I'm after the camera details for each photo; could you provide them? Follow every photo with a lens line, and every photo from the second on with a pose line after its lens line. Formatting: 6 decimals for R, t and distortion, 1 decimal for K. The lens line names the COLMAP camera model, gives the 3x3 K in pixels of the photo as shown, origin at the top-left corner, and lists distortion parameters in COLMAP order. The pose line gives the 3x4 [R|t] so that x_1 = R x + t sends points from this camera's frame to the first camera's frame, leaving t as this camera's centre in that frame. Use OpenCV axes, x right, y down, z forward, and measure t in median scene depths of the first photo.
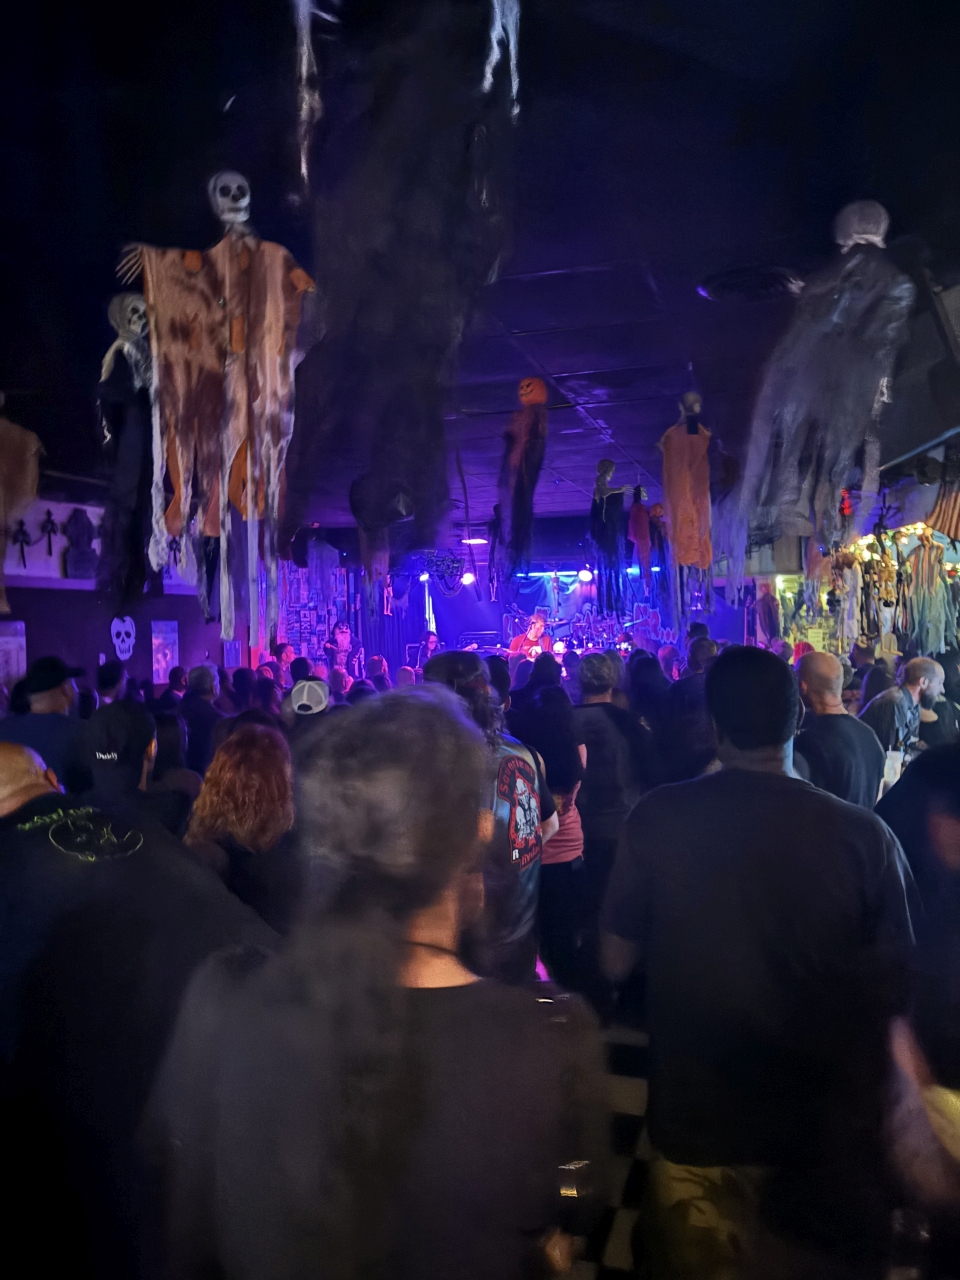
lens RADIAL K [[953.9, 0, 480.0], [0, 953.9, 640.0], [0, 0, 1]] dist [0.299679, -0.000548]
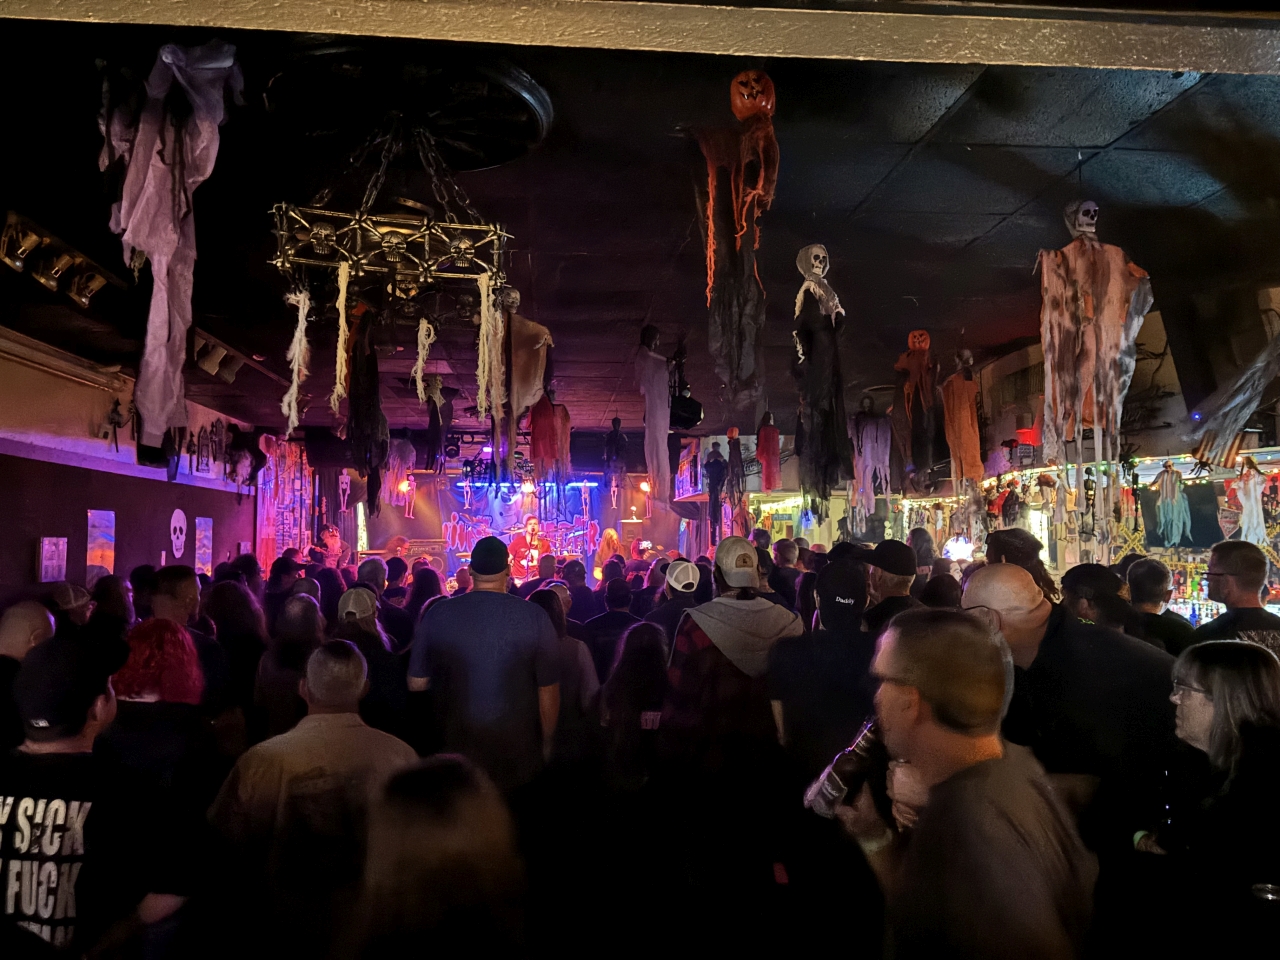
lens RADIAL K [[959.2, 0, 640.0], [0, 959.2, 480.0], [0, 0, 1]] dist [0.042286, -0.037631]
pose [[0.918182, 0.043353, 0.393780, -0.235888], [-0.010828, 0.996369, -0.084446, 0.014364], [-0.396011, 0.073273, 0.915318, -0.008747]]
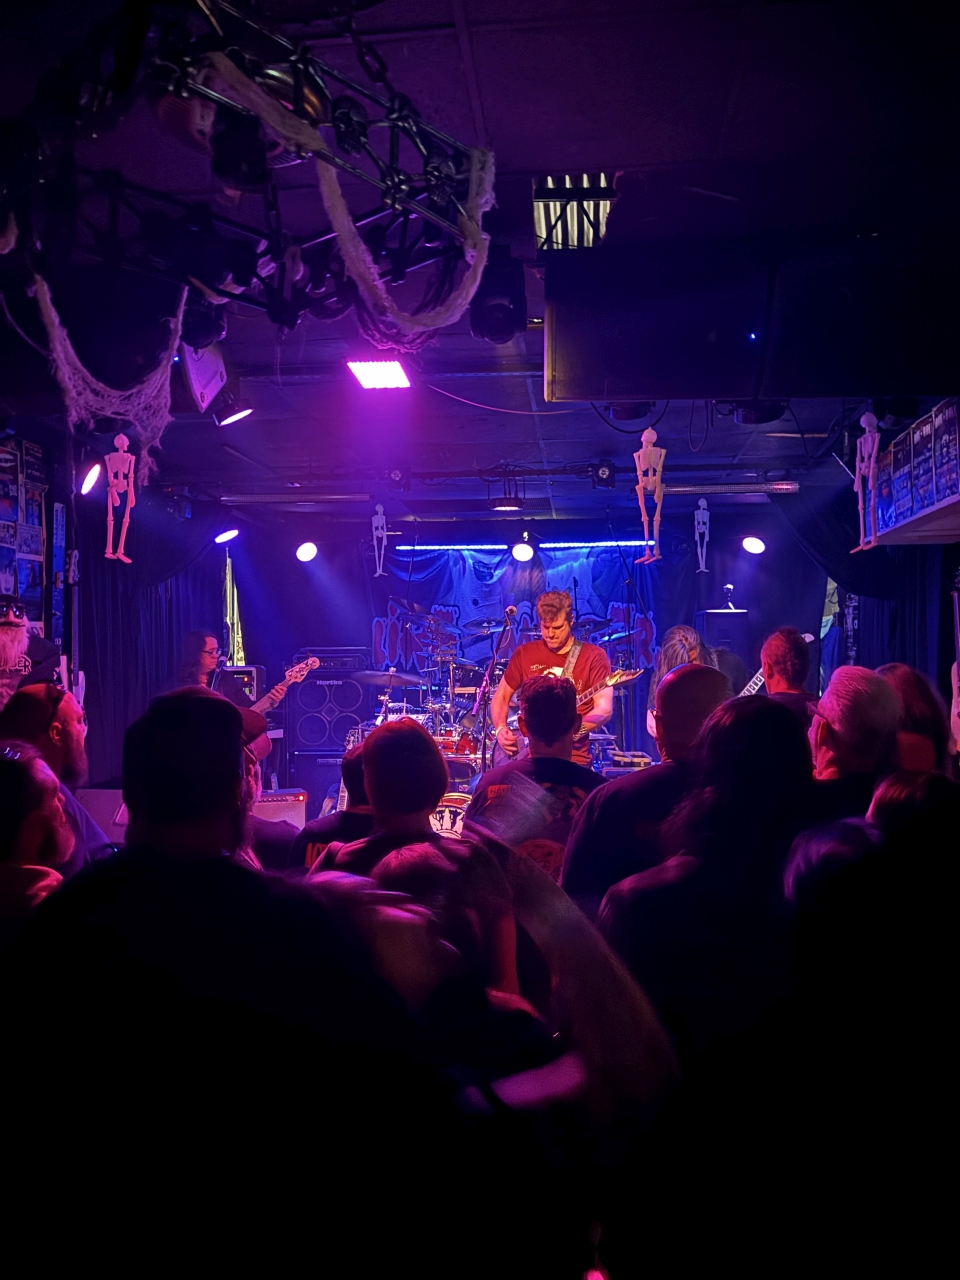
lens RADIAL K [[959.2, 0, 480.0], [0, 959.2, 640.0], [0, 0, 1]] dist [0.042286, -0.037631]
pose [[0.978211, 0.024192, 0.206197, -0.036785], [-0.015418, 0.998910, -0.044051, 0.011693], [-0.207038, 0.039912, 0.977518, 0.568341]]
